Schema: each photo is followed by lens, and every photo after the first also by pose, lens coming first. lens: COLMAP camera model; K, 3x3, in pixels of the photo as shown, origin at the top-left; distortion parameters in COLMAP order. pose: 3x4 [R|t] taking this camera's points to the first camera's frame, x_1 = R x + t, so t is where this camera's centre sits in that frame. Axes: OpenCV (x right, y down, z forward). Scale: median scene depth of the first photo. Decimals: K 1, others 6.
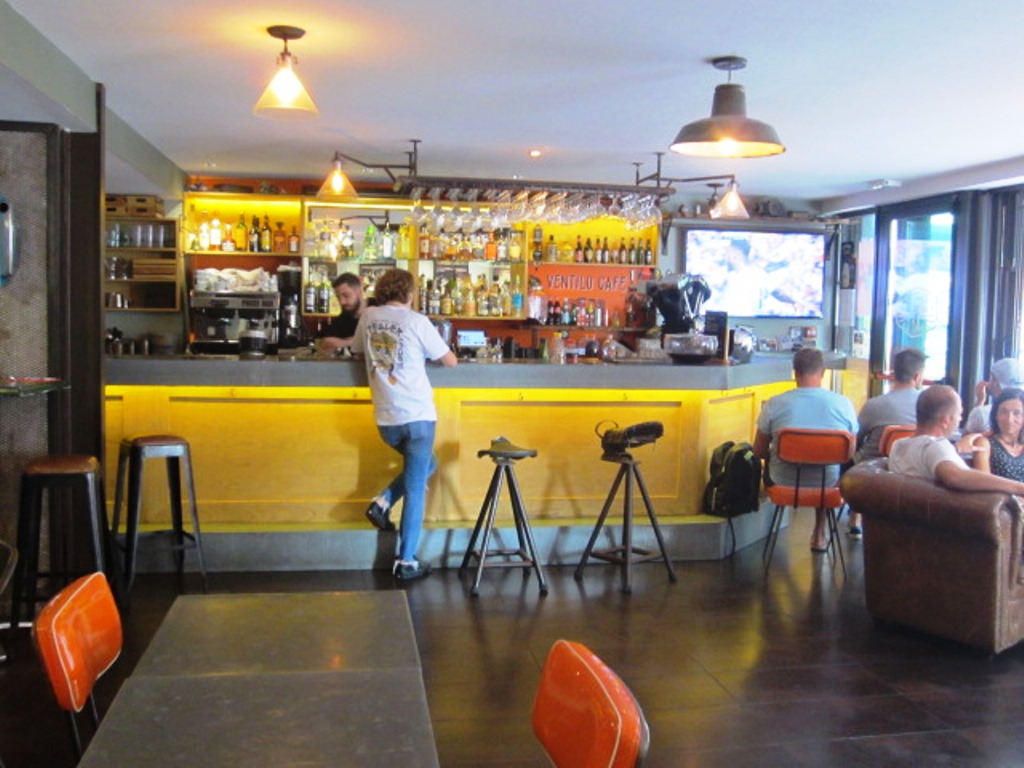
lens RADIAL K [[966.3, 0, 512.0], [0, 966.3, 384.0], [0, 0, 1]] dist [-0.077581, 0.016598]
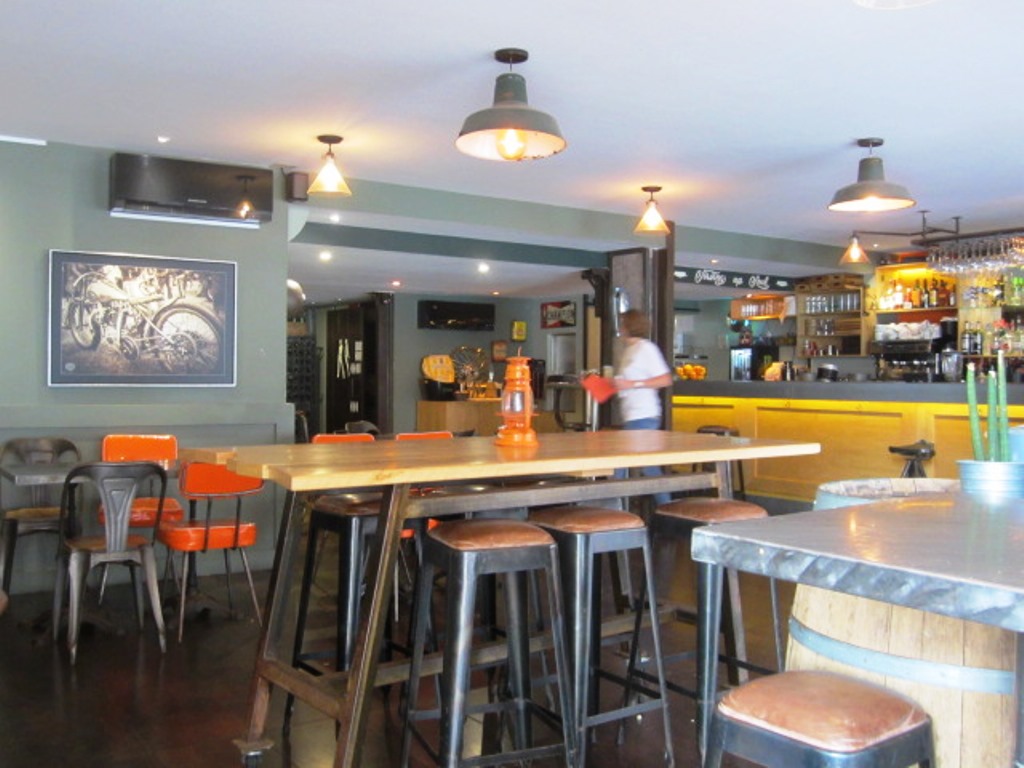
lens RADIAL K [[966.3, 0, 512.0], [0, 966.3, 384.0], [0, 0, 1]] dist [-0.077581, 0.016598]
pose [[0.429511, -0.012921, -0.902969, 0.617326], [-0.063962, 0.996951, -0.044690, 0.050808], [0.900794, 0.076951, 0.427375, -0.006506]]
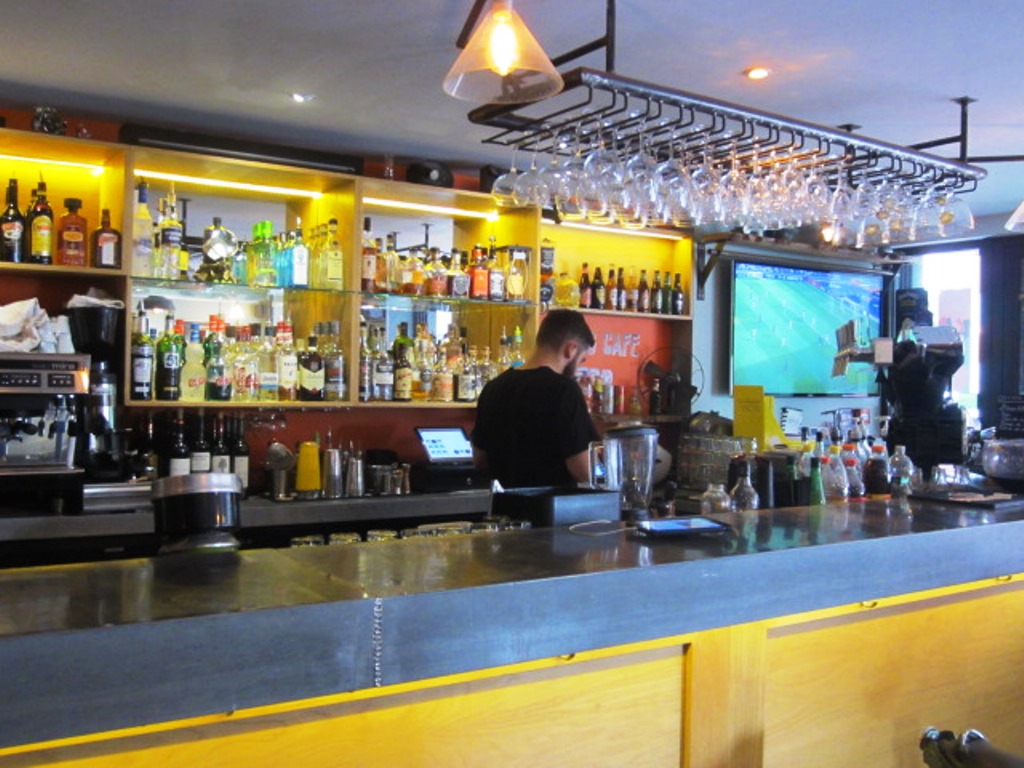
lens RADIAL K [[1003.9, 0, 512.0], [0, 1003.9, 384.0], [0, 0, 1]] dist [-0.044283, 0.011725]
pose [[0.915928, -0.004902, 0.401312, -0.241458], [0.030970, 0.997807, -0.058496, -0.048666], [-0.400145, 0.066007, 0.914072, 0.498733]]
